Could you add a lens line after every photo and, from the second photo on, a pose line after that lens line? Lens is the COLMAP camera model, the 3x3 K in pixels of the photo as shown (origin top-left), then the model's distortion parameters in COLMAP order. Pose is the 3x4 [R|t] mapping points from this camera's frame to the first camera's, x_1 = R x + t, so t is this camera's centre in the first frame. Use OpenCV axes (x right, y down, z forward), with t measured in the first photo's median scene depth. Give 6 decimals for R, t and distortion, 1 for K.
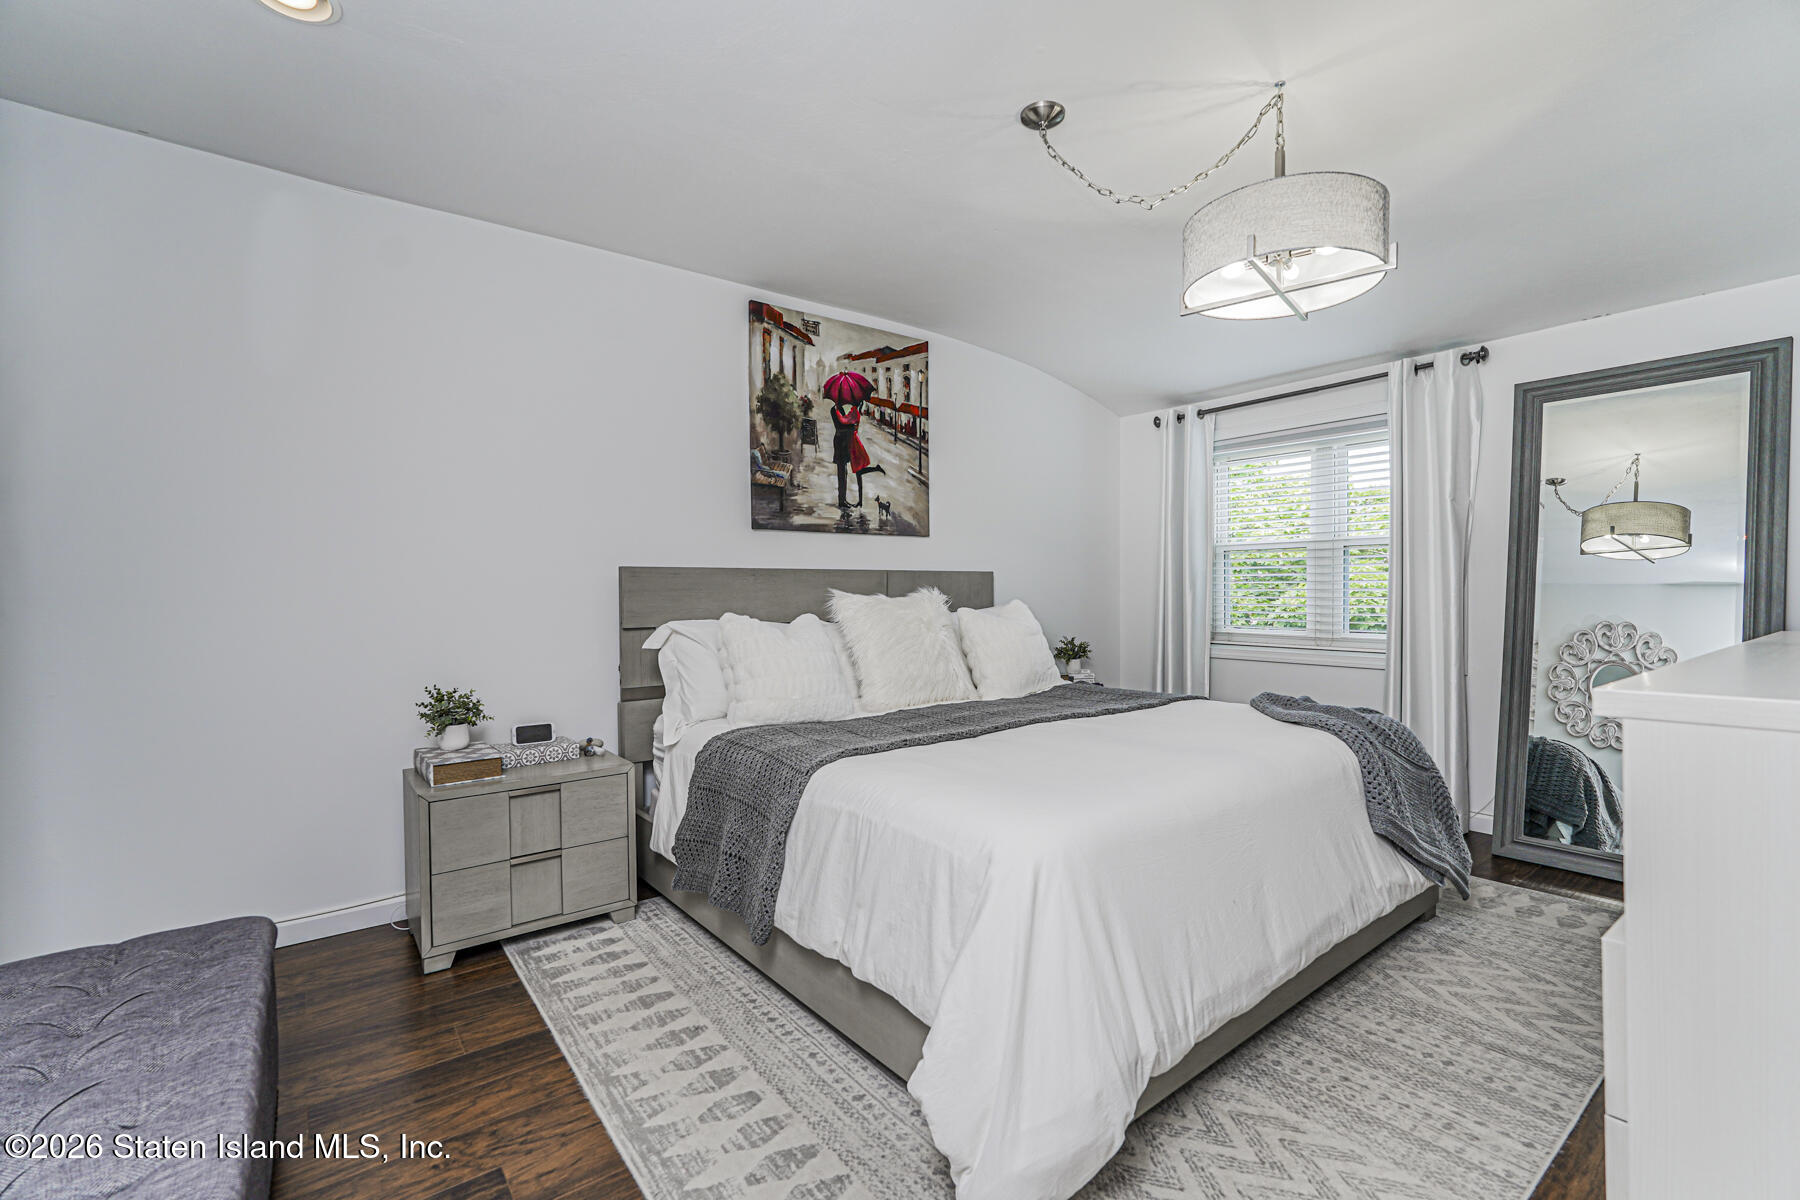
lens RADIAL K [[792.3, 0, 904.8], [0, 792.3, 599.3], [0, 0, 1]] dist [-0.016120, 0.008142]
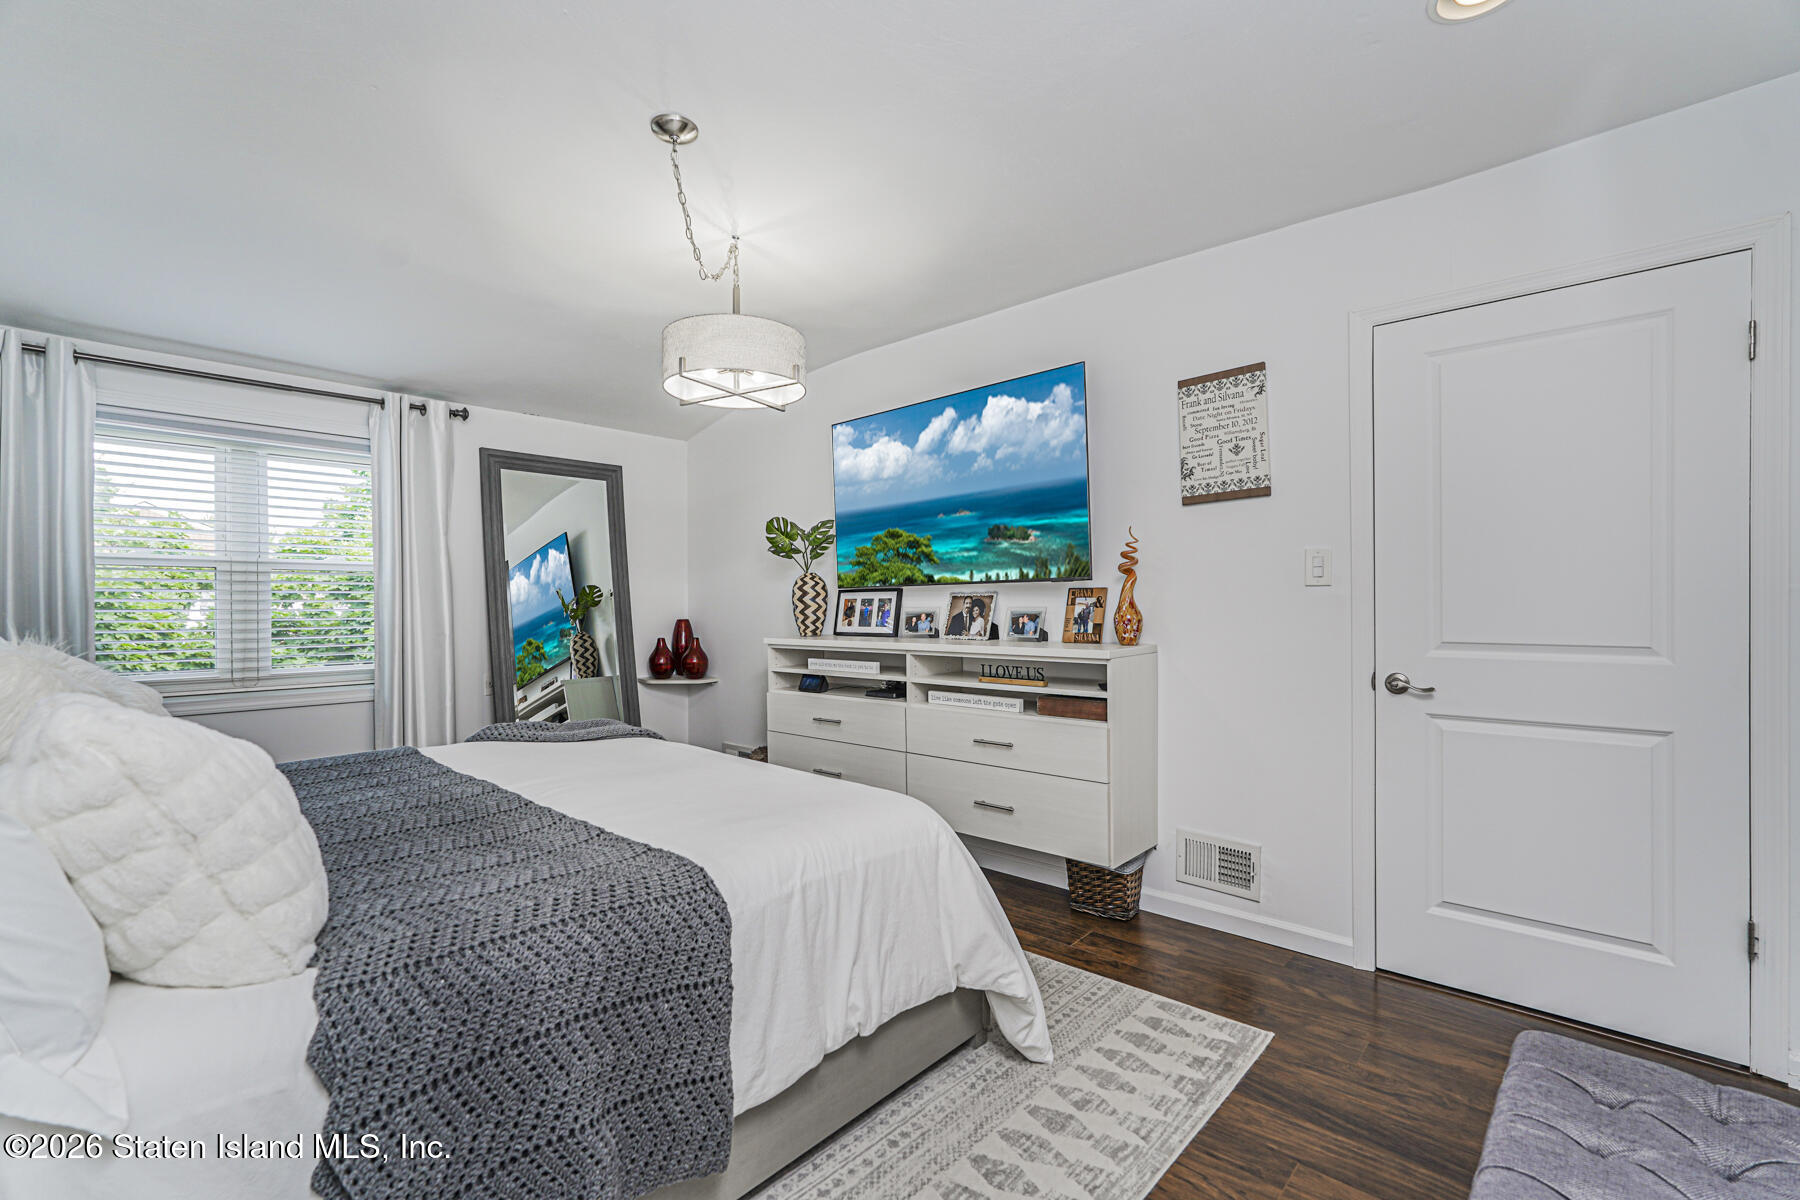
lens RADIAL K [[792.3, 0, 899.3], [0, 792.3, 604.7], [0, 0, 1]] dist [-0.016120, 0.008142]
pose [[-0.179727, 0.007302, 0.983689, -0.484757], [0.019577, 0.999801, -0.003844, -0.014126], [-0.983522, 0.018567, -0.179835, 0.547121]]
